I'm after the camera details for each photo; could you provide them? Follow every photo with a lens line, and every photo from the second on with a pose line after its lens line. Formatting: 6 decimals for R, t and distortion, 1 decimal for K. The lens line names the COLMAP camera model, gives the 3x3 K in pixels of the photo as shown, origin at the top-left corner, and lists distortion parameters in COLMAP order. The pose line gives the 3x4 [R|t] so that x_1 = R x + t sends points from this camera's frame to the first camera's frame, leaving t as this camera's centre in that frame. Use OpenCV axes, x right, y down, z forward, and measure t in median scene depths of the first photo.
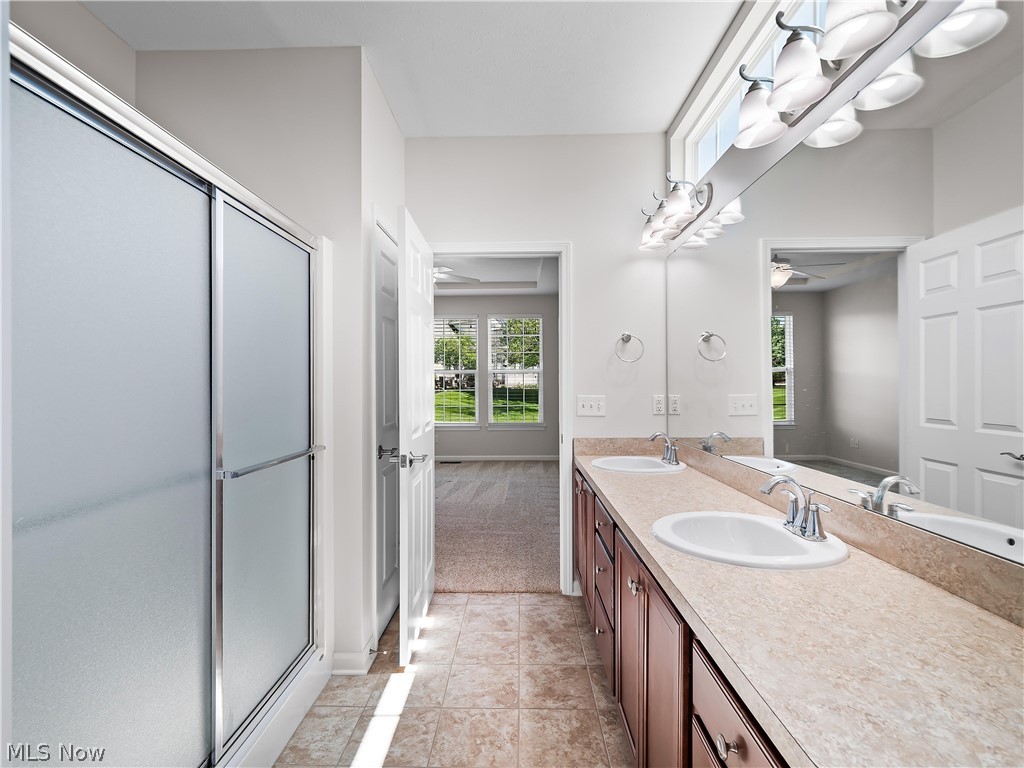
lens RADIAL K [[497.7, 0, 507.8], [0, 497.7, 383.2], [0, 0, 1]] dist [0.000639, -0.001158]
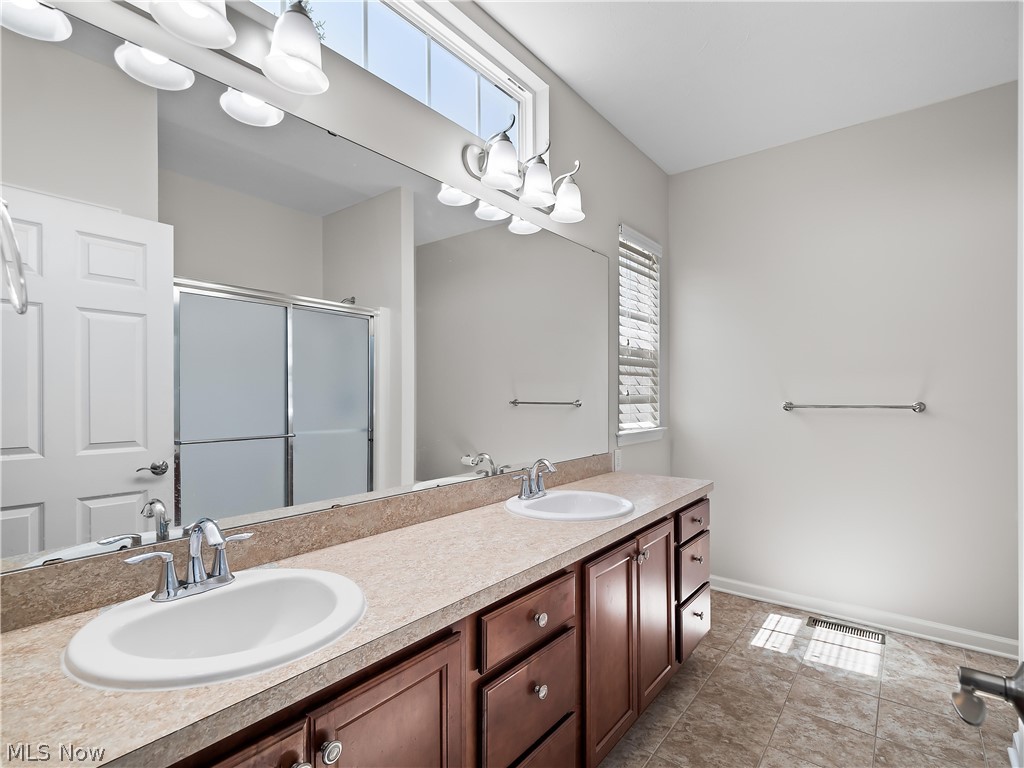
lens RADIAL K [[497.7, 0, 507.8], [0, 497.7, 383.2], [0, 0, 1]] dist [0.000639, -0.001158]
pose [[-0.791990, 0.011266, 0.610430, -0.365506], [-0.002623, 0.999758, -0.021854, -0.009879], [-0.610528, -0.018909, -0.791769, 1.760812]]
